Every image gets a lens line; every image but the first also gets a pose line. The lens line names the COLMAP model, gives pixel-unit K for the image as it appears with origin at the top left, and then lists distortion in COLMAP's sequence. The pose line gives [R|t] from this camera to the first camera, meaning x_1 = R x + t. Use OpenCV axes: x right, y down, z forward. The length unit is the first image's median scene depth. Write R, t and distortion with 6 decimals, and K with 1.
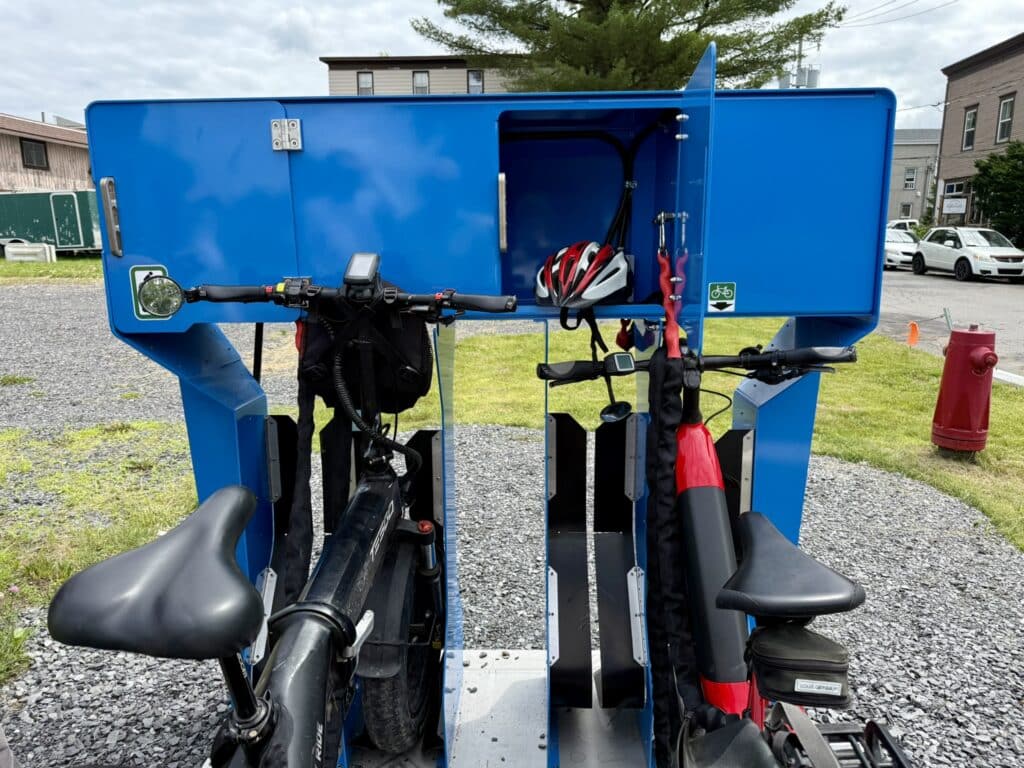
lens RADIAL K [[716.1, 0, 510.5], [0, 716.1, 377.9], [0, 0, 1]] dist [0.054423, -0.000971]
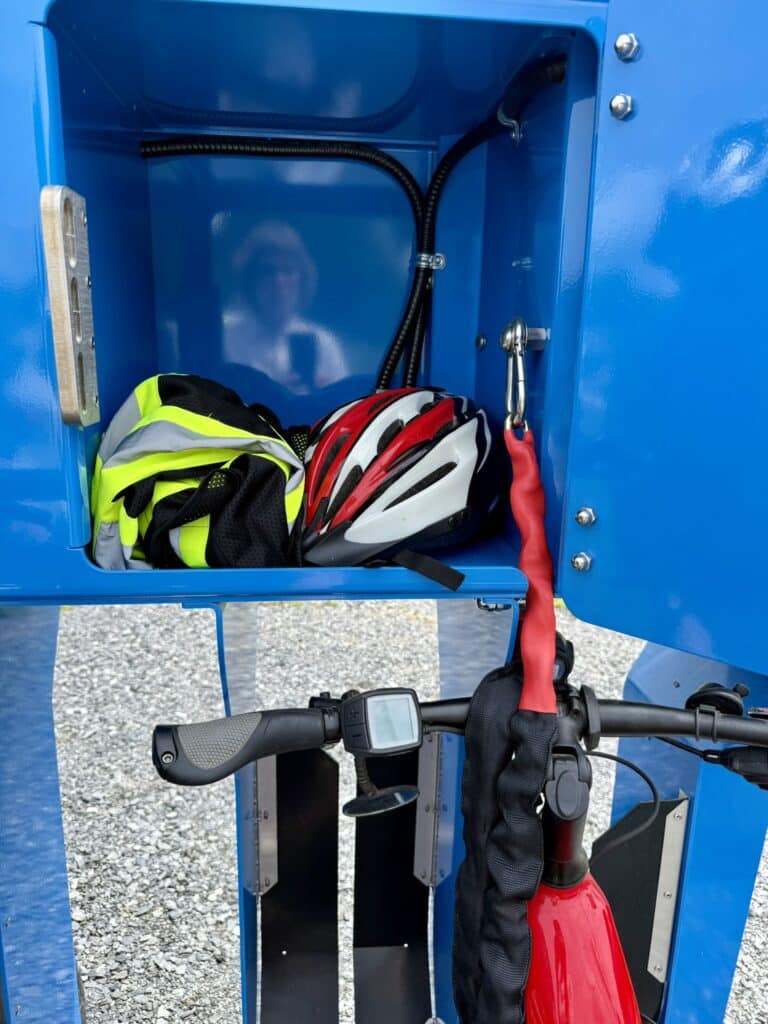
lens RADIAL K [[716.1, 0, 387.4], [0, 716.1, 512.9], [0, 0, 1]] dist [0.054423, -0.000971]
pose [[0.991333, 0.001666, 0.131366, 0.072078], [-0.009669, 0.998133, 0.060306, -0.124986], [-0.131020, -0.061053, 0.989498, 0.506411]]
